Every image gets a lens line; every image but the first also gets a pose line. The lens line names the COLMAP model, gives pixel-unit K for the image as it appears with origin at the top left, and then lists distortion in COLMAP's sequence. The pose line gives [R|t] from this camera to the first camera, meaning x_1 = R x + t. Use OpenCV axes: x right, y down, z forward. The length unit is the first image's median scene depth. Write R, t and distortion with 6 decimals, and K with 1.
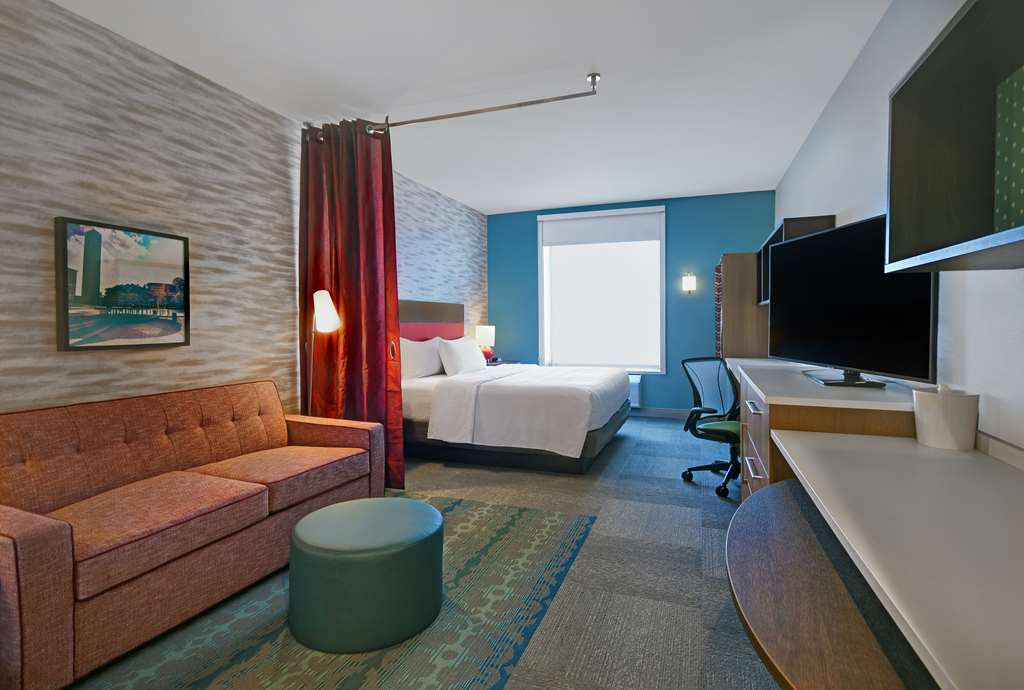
lens RADIAL K [[524.6, 0, 512.1], [0, 524.6, 303.2], [0, 0, 1]] dist [-0.002718, -0.000653]
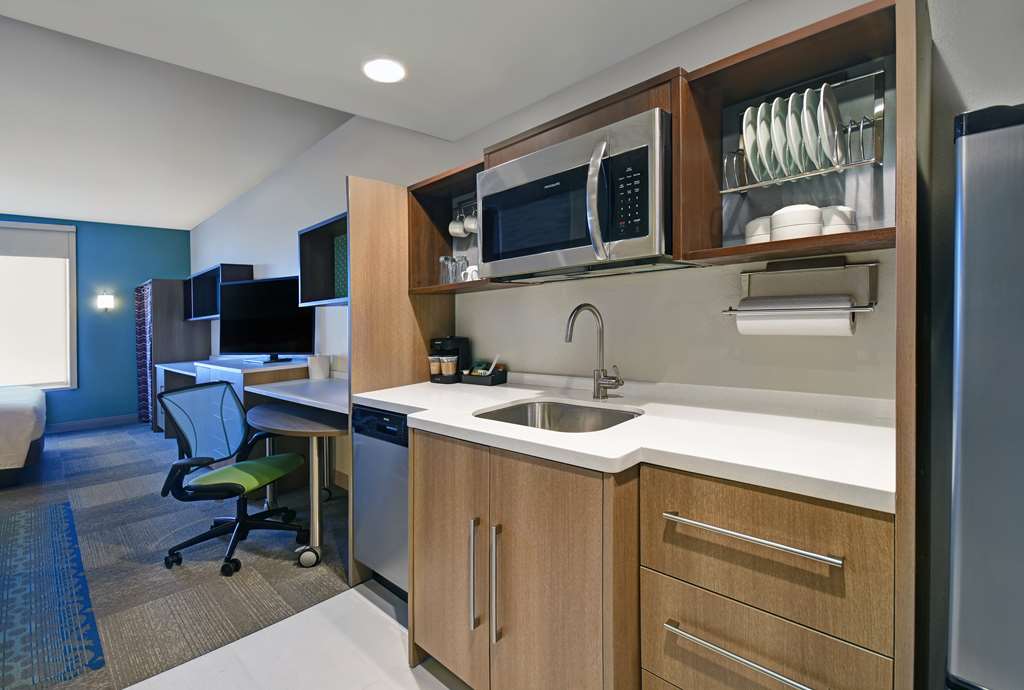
lens RADIAL K [[494.6, 0, 512.0], [0, 494.6, 312.8], [0, 0, 1]] dist [-0.000785, -0.000281]
pose [[0.429357, 0.003660, 0.903127, -0.522217], [0.005158, 0.999966, -0.006505, -0.007727], [-0.903120, 0.007451, 0.429323, -0.480713]]
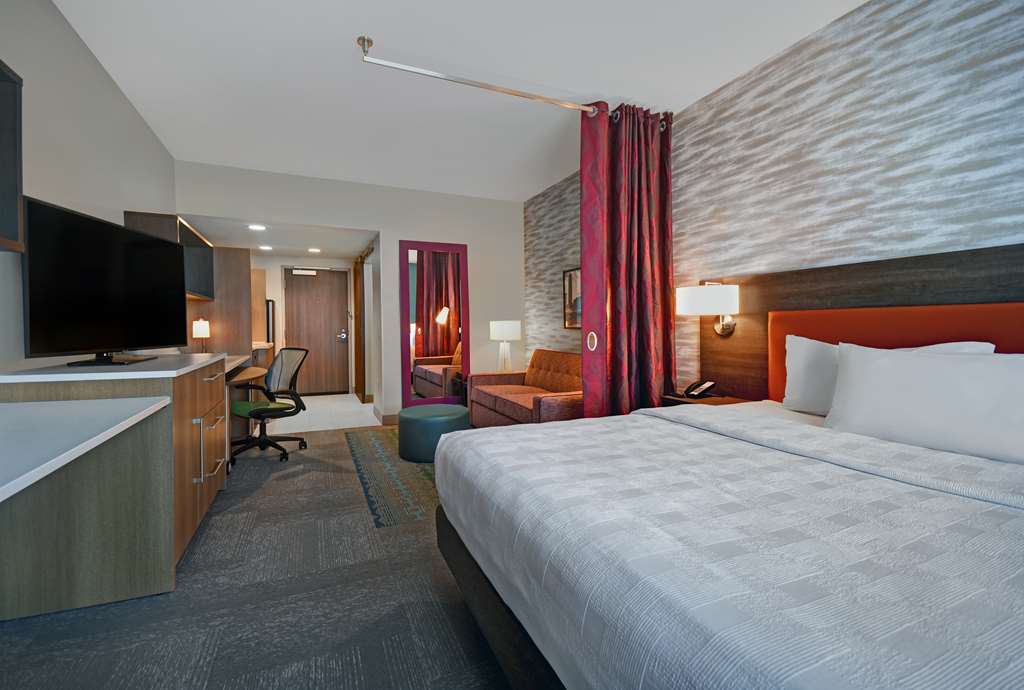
lens RADIAL K [[464.8, 0, 512.0], [0, 464.8, 345.0], [0, 0, 1]] dist [-0.000759, -0.000104]
pose [[-0.717188, 0.015054, -0.696717, 0.667046], [0.005809, 0.999861, 0.015625, 0.117133], [0.696856, 0.007159, -0.717176, 2.134284]]
